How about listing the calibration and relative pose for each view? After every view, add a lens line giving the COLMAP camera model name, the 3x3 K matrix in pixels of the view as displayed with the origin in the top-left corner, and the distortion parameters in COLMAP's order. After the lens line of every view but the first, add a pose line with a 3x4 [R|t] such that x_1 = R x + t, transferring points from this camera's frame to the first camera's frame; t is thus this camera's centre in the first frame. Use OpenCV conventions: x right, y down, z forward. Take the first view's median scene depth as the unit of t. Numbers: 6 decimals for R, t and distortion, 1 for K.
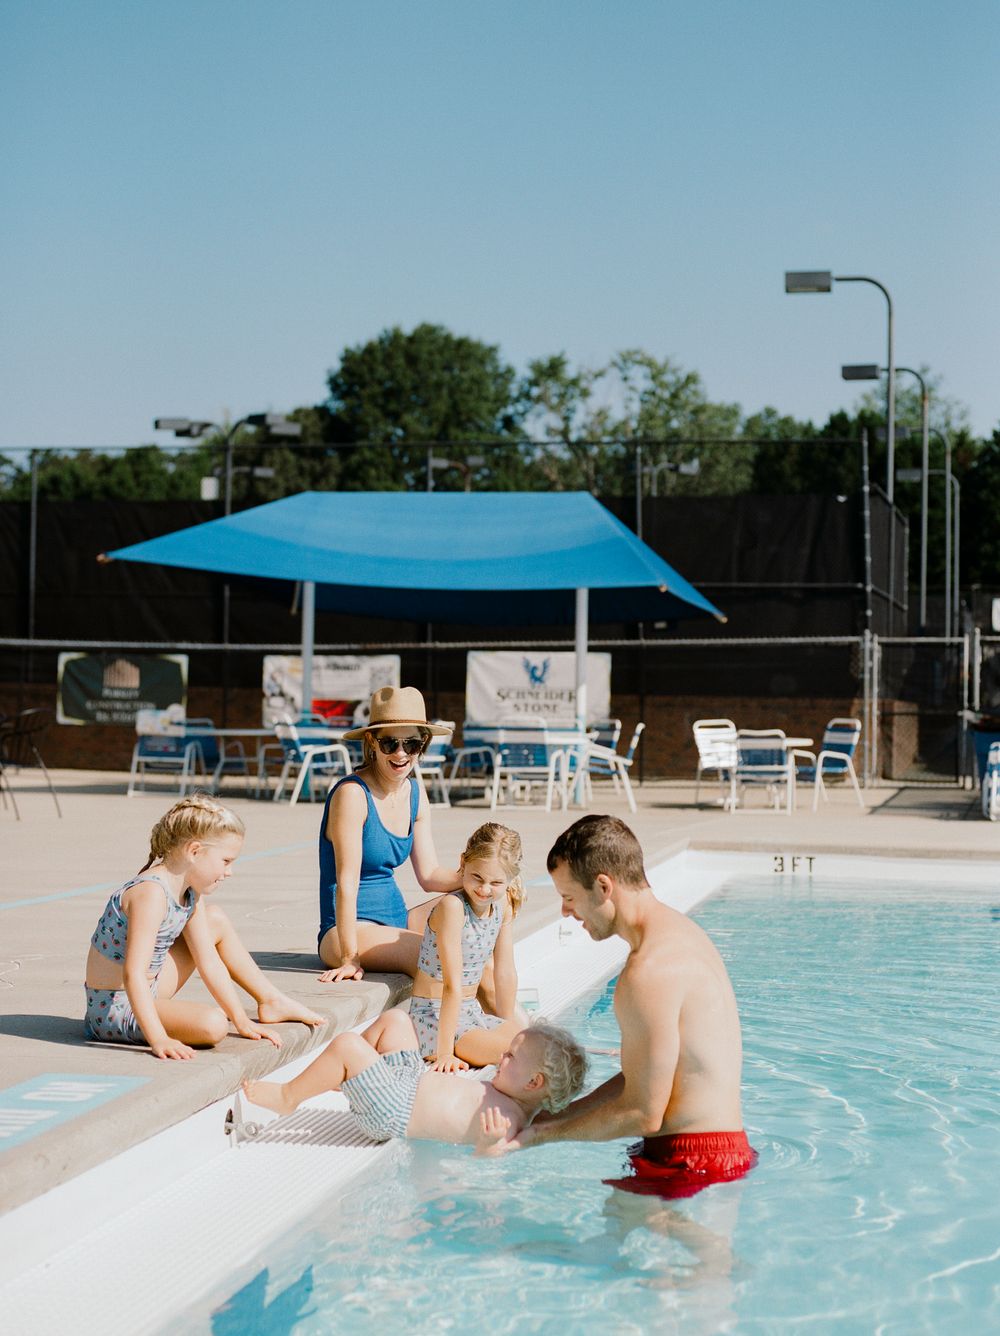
lens RADIAL K [[2920.7, 0, 500.0], [0, 2920.7, 668.0], [0, 0, 1]] dist [0.146726, 0.239746]
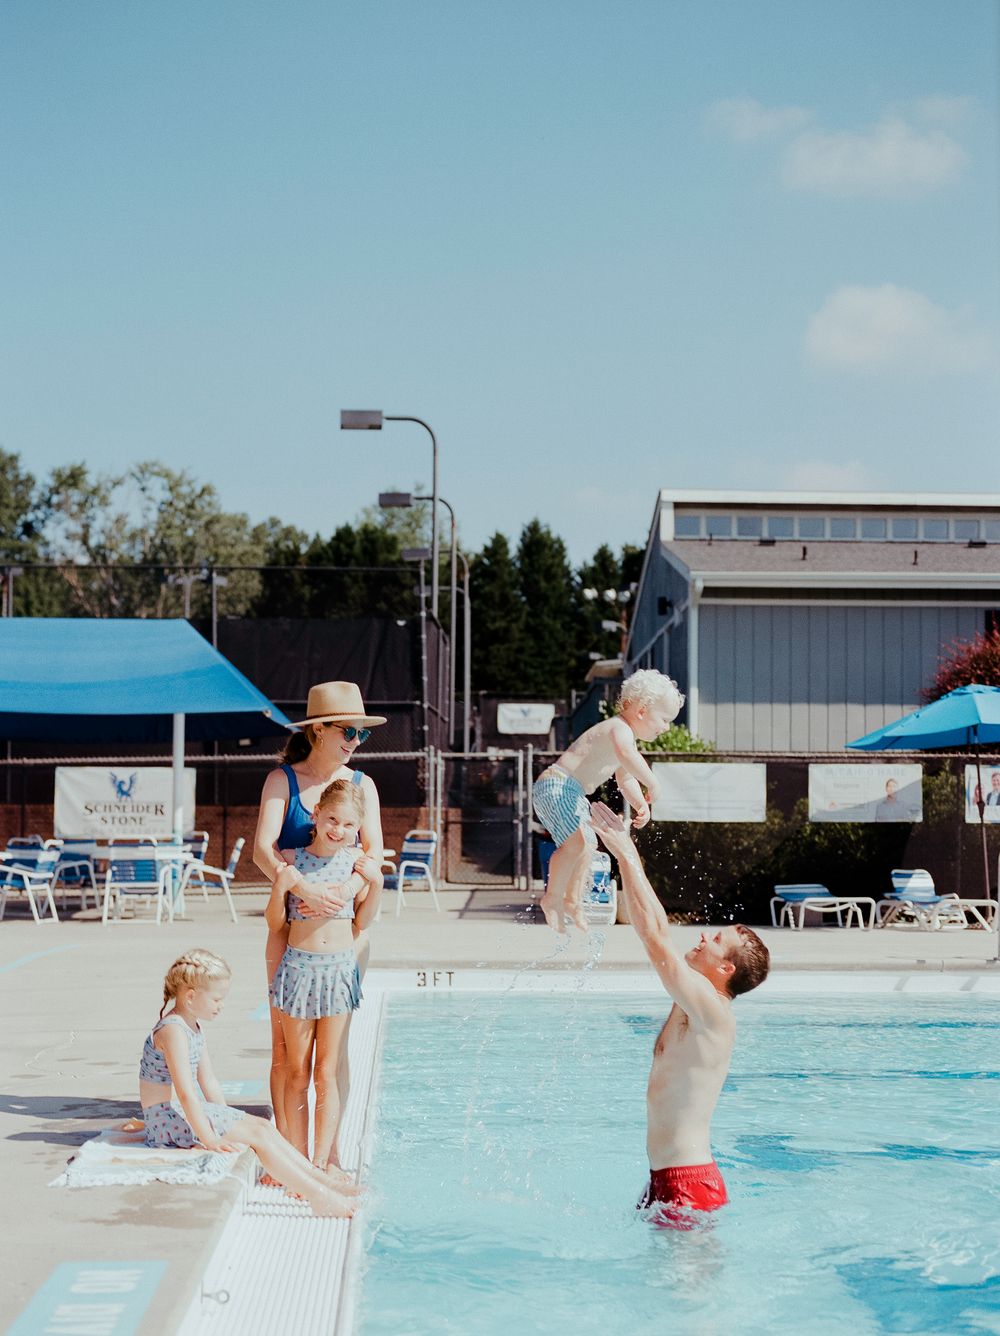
lens RADIAL K [[2920.7, 0, 500.0], [0, 2920.7, 668.0], [0, 0, 1]] dist [0.146726, 0.239746]
pose [[0.956284, -0.000844, 0.292437, -0.153531], [-0.000346, 0.999992, 0.004015, -0.042087], [-0.292438, -0.003940, 0.956276, -0.045757]]
